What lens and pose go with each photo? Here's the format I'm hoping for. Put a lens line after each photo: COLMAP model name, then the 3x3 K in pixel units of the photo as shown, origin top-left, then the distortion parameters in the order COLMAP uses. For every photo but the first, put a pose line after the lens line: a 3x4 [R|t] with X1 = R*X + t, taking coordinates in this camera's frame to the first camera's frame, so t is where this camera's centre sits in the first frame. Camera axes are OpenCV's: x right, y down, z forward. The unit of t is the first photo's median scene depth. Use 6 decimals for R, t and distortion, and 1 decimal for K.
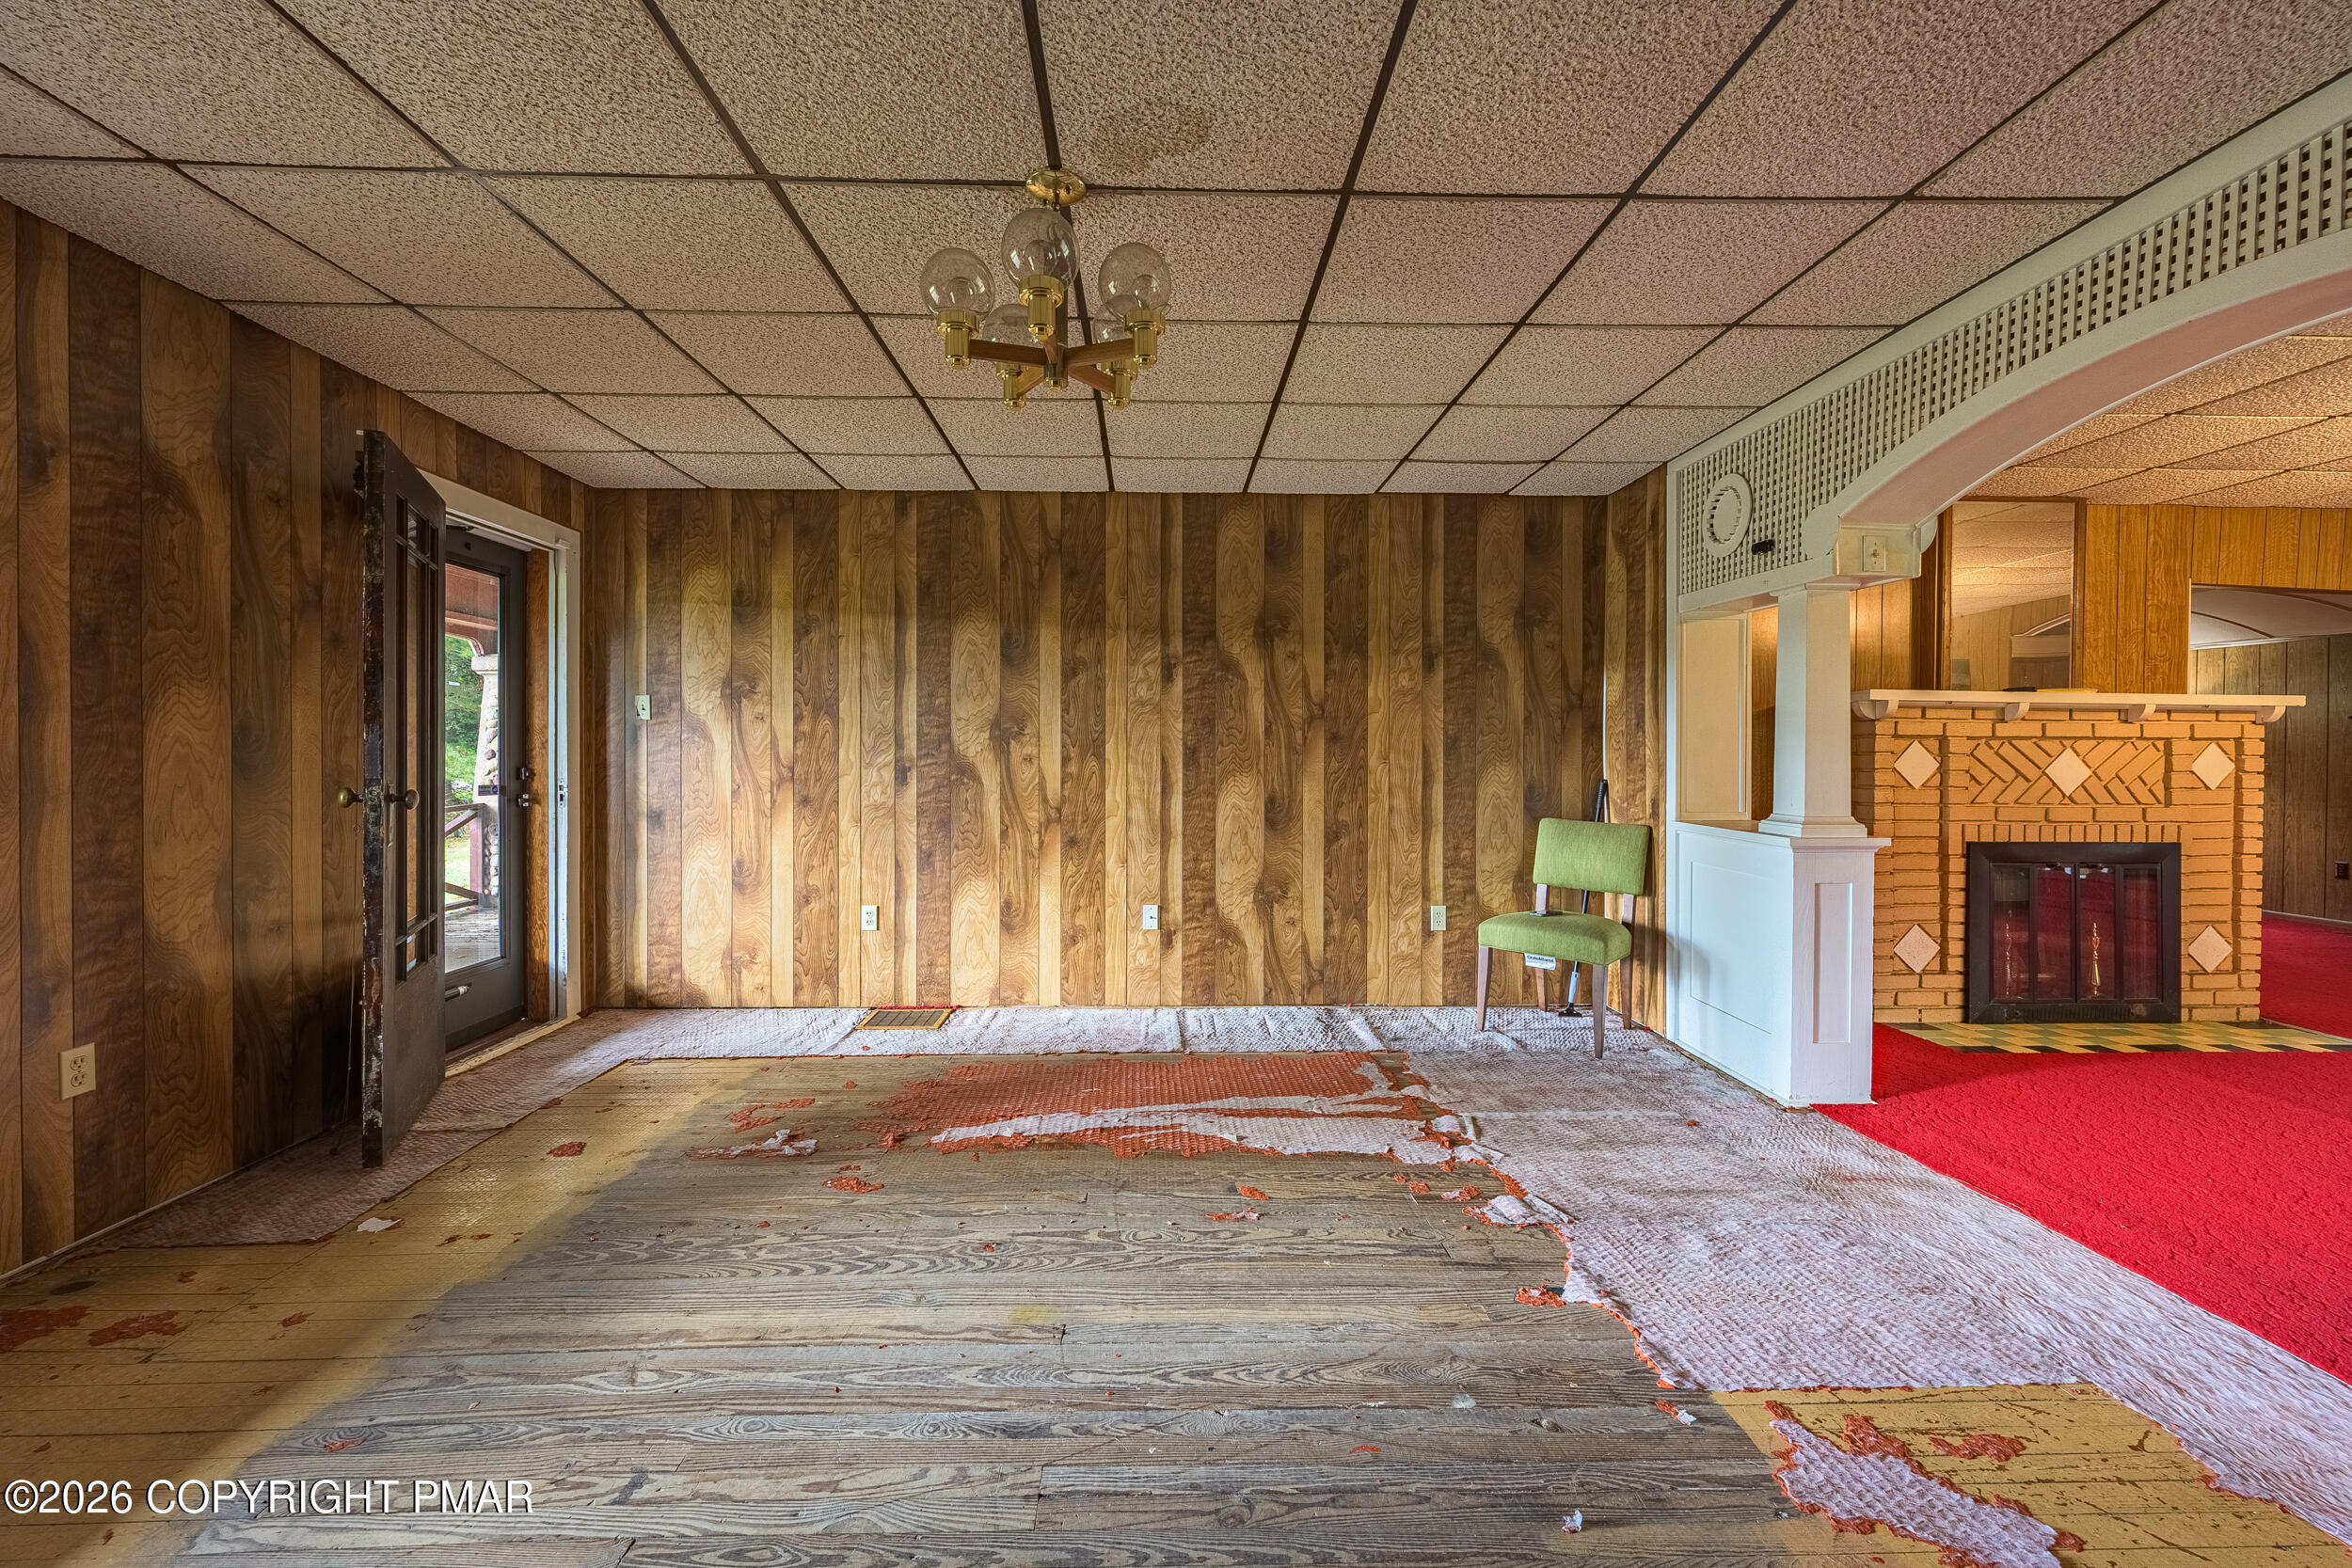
lens RADIAL K [[928.7, 0, 1186.8], [0, 928.7, 765.5], [0, 0, 1]] dist [-0.001084, 0.000635]
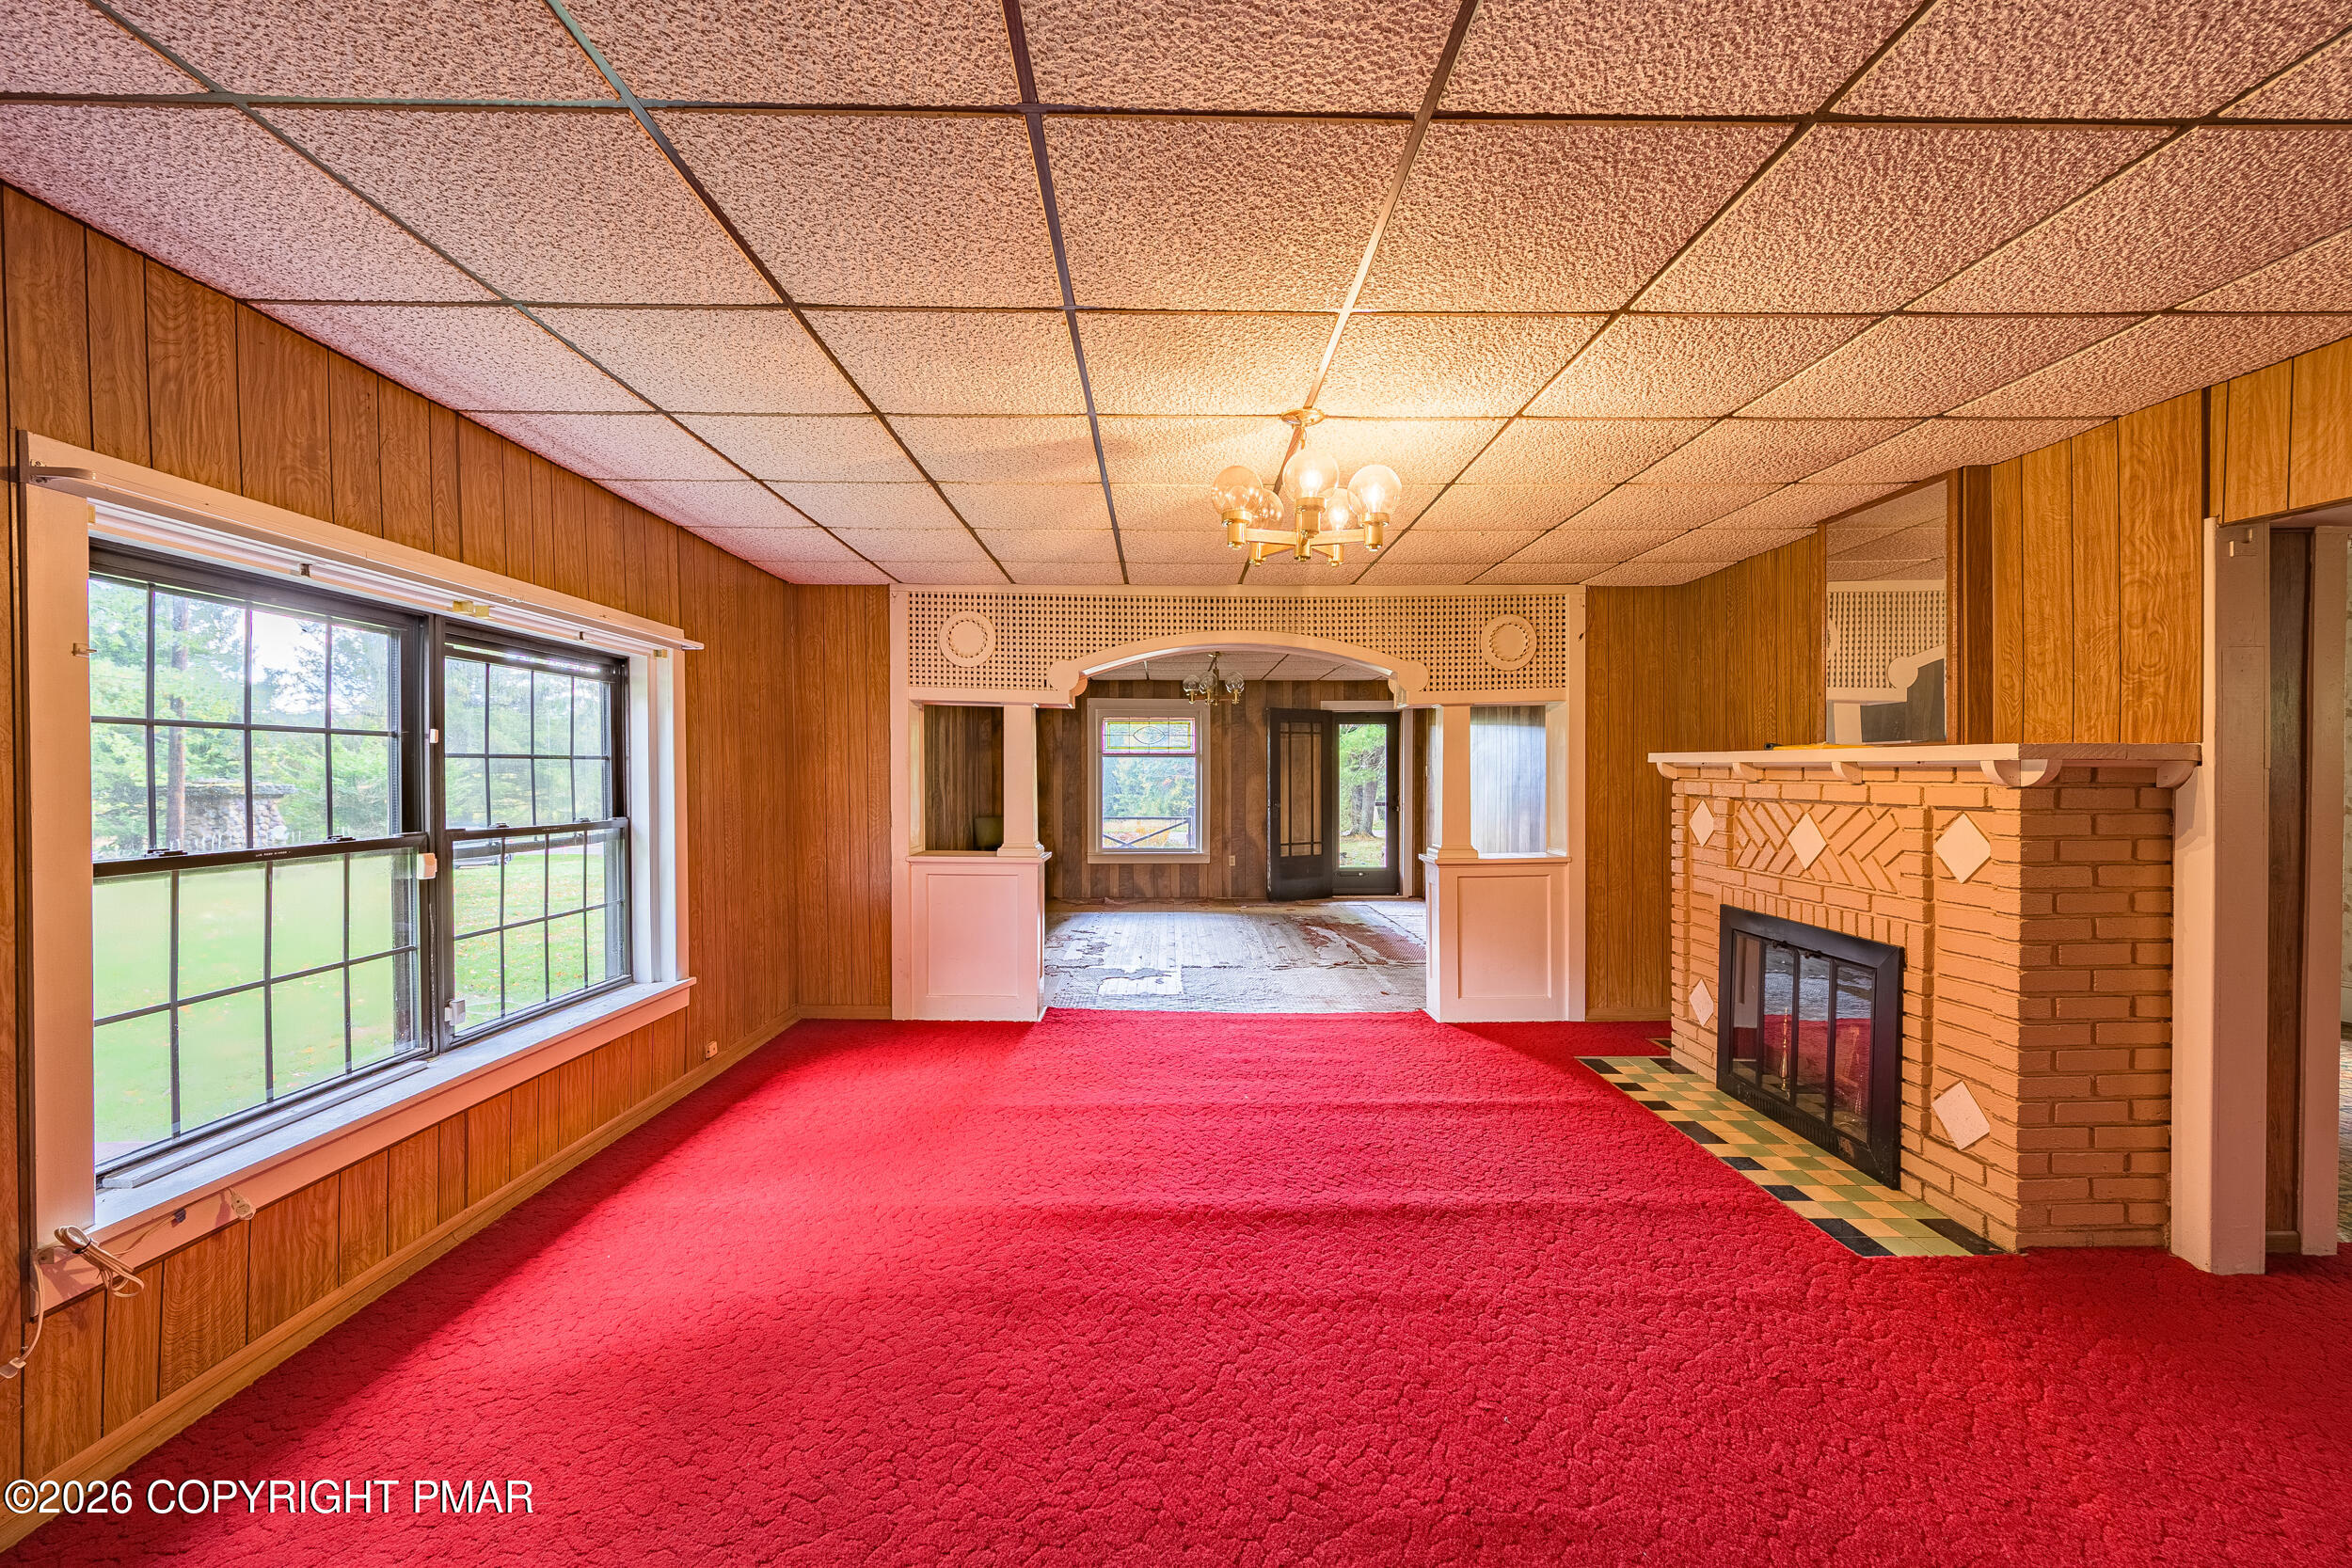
lens RADIAL K [[928.7, 0, 1181.4], [0, 928.7, 780.9], [0, 0, 1]] dist [-0.001084, 0.000635]
pose [[-0.020348, 0.004586, -0.999782, 1.735444], [-0.003737, 0.999982, 0.004662, -0.048234], [0.999786, 0.003831, -0.020331, 0.423822]]
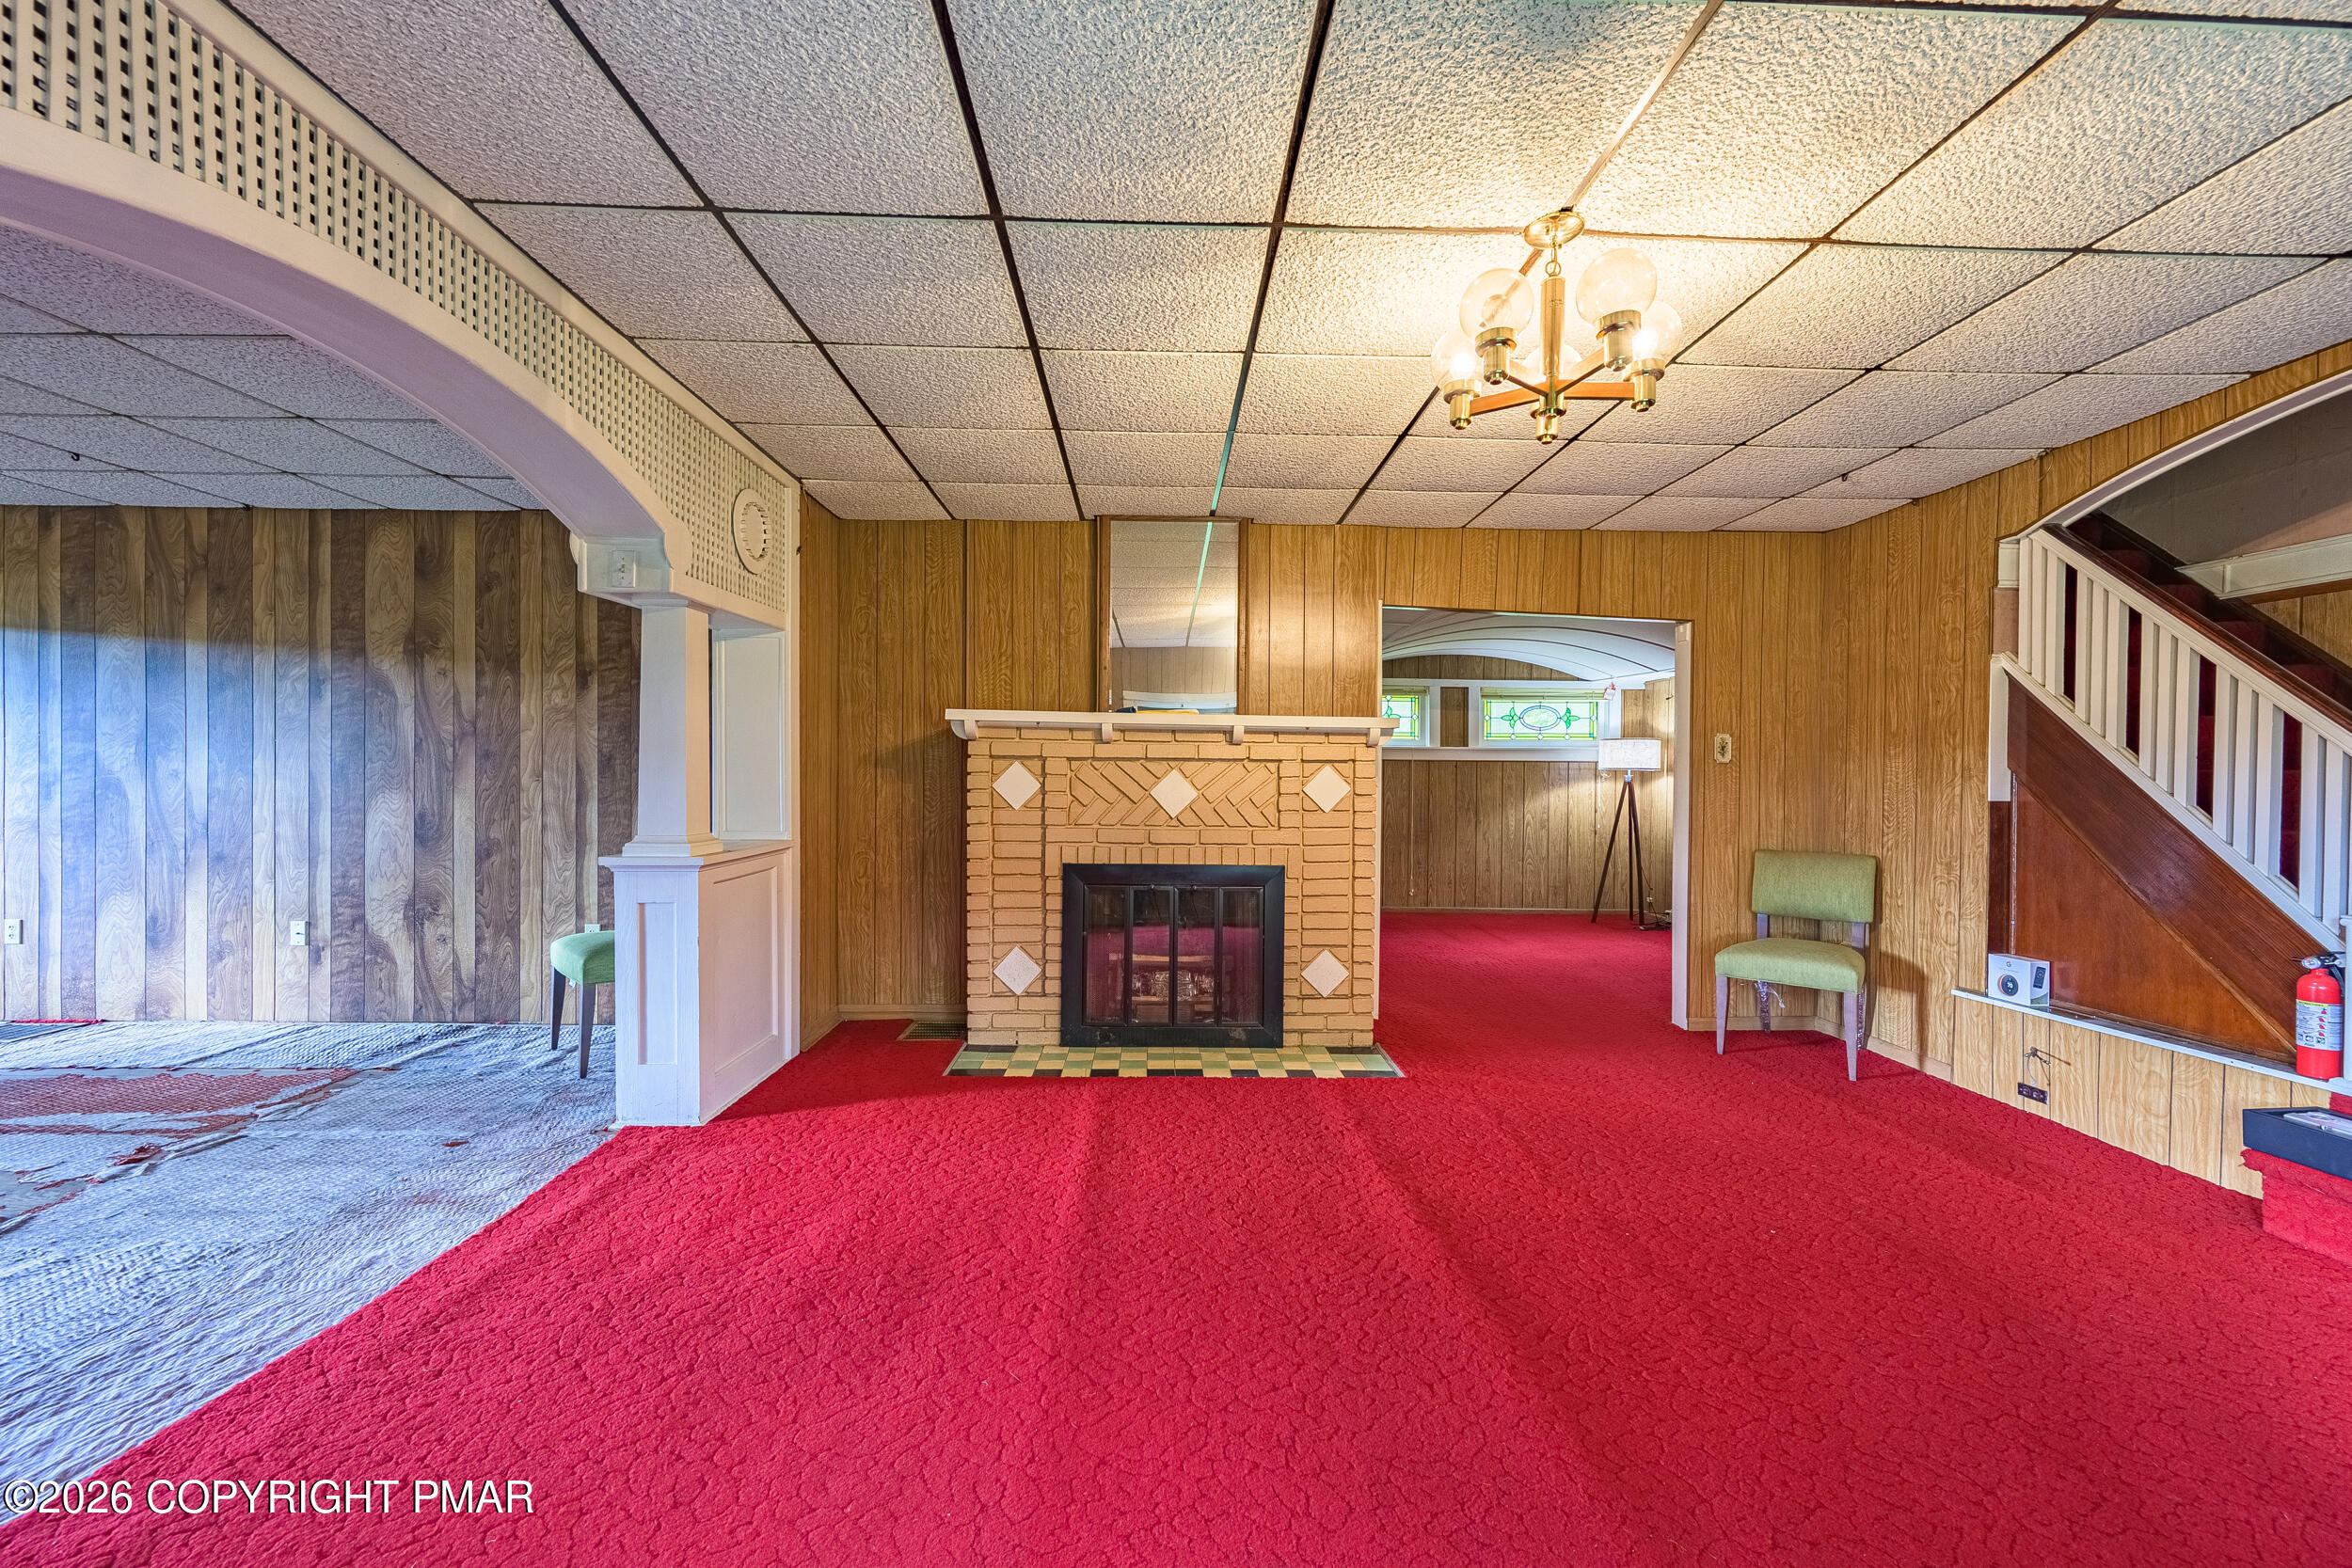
lens RADIAL K [[928.7, 0, 1167.5], [0, 928.7, 780.8], [0, 0, 1]] dist [-0.001084, 0.000635]
pose [[0.999957, 0.006432, -0.006676, 0.908105], [-0.006466, 0.999966, -0.005148, -0.001485], [0.006642, 0.005190, 0.999964, 0.007489]]
